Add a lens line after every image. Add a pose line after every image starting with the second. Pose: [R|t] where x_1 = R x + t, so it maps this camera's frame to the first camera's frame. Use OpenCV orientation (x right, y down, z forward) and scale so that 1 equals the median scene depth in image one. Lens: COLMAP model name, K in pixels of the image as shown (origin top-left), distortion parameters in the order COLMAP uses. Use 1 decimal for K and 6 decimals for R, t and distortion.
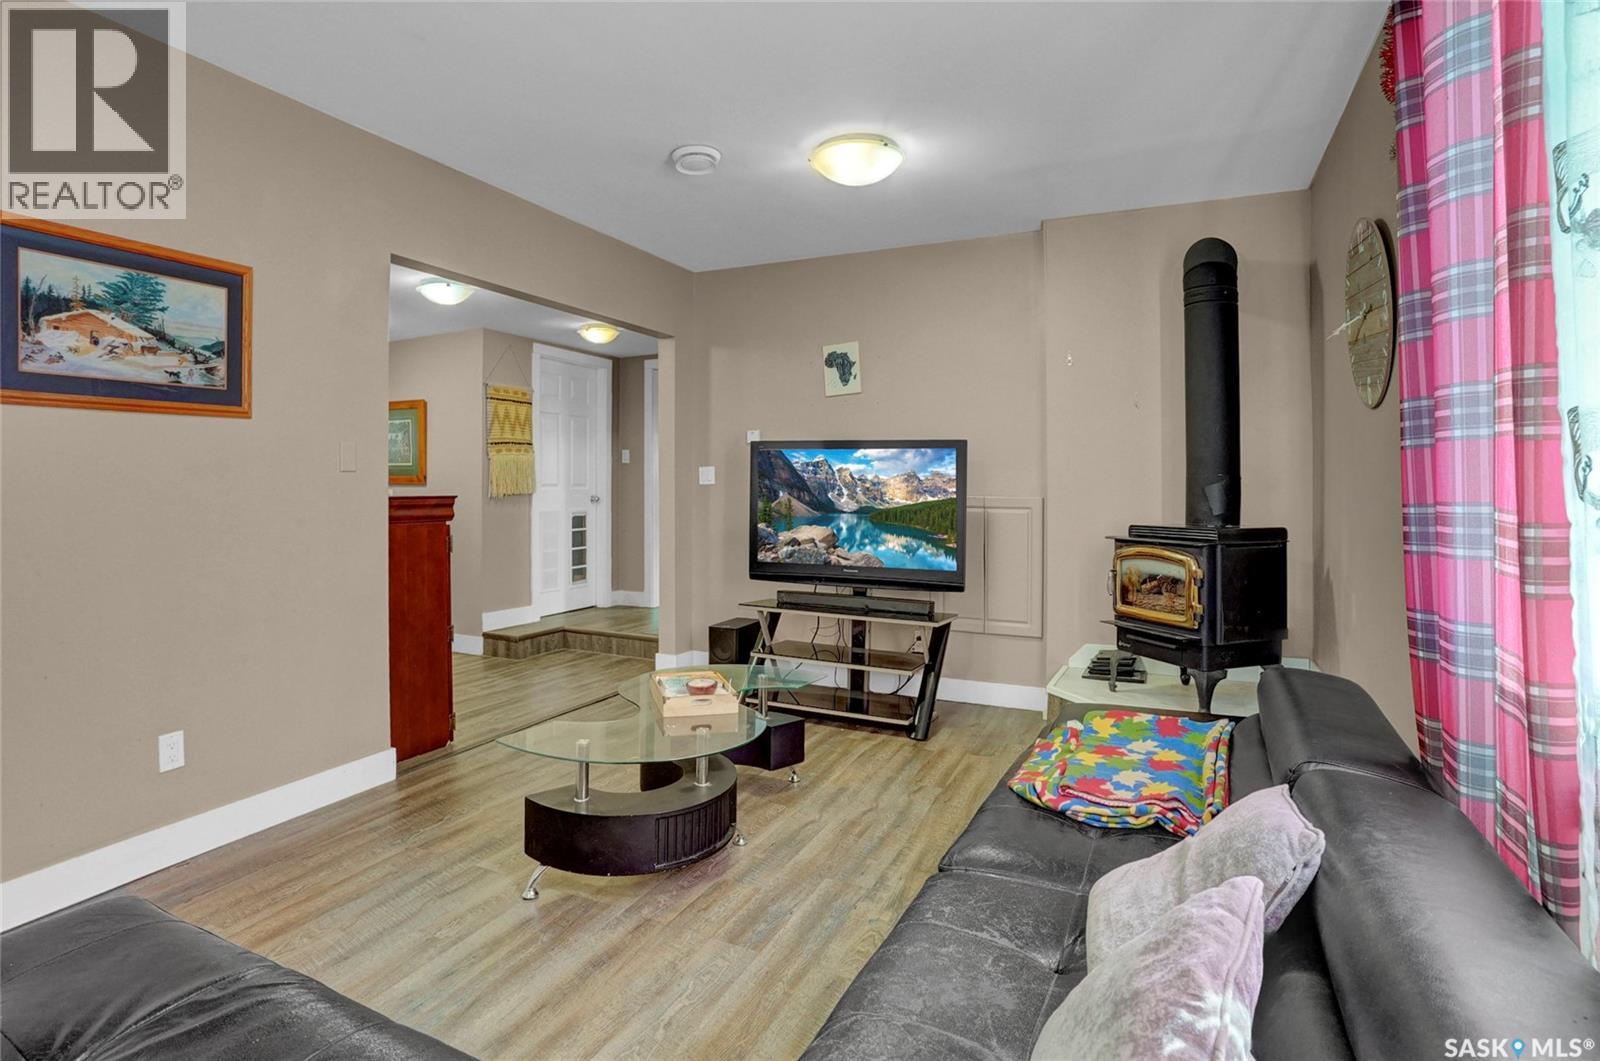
lens RADIAL K [[820.0, 0, 798.3], [0, 820.0, 487.0], [0, 0, 1]] dist [-0.079056, 0.041941]
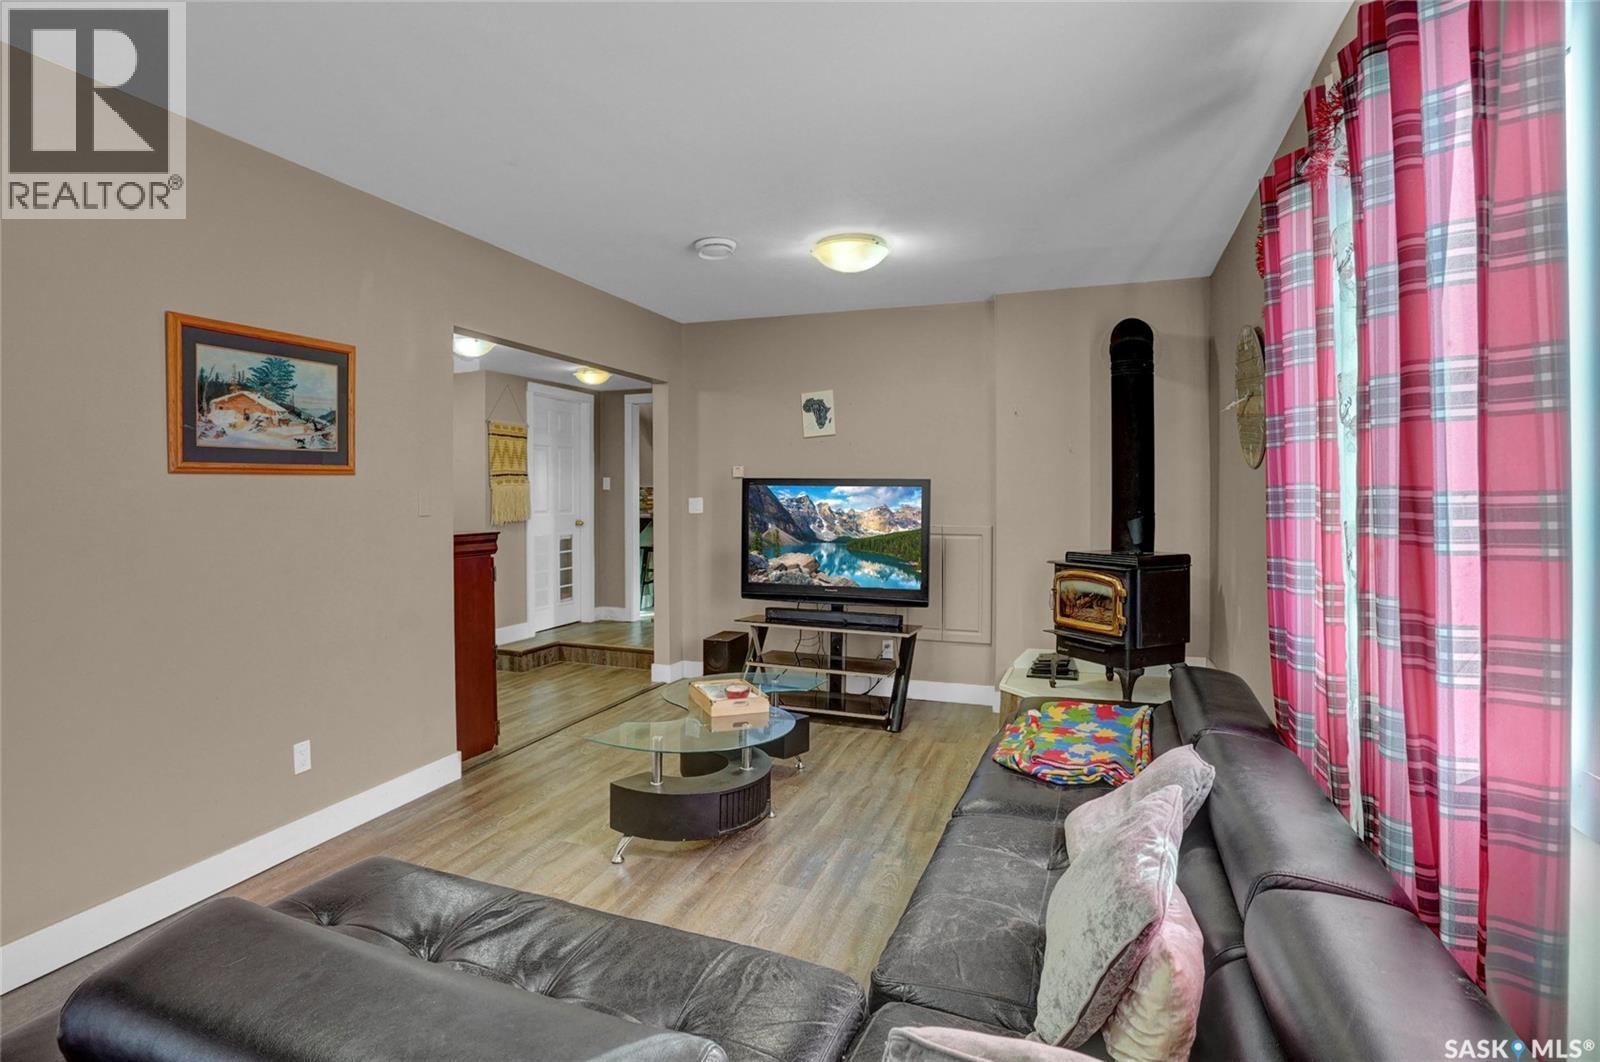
lens RADIAL K [[802.2, 0, 800.6], [0, 802.2, 511.5], [0, 0, 1]] dist [-0.076166, 0.033156]
pose [[0.995642, -0.004844, 0.093129, -0.144073], [0.003040, 0.999805, 0.019504, -0.054340], [-0.093206, -0.019135, 0.995463, -0.222164]]
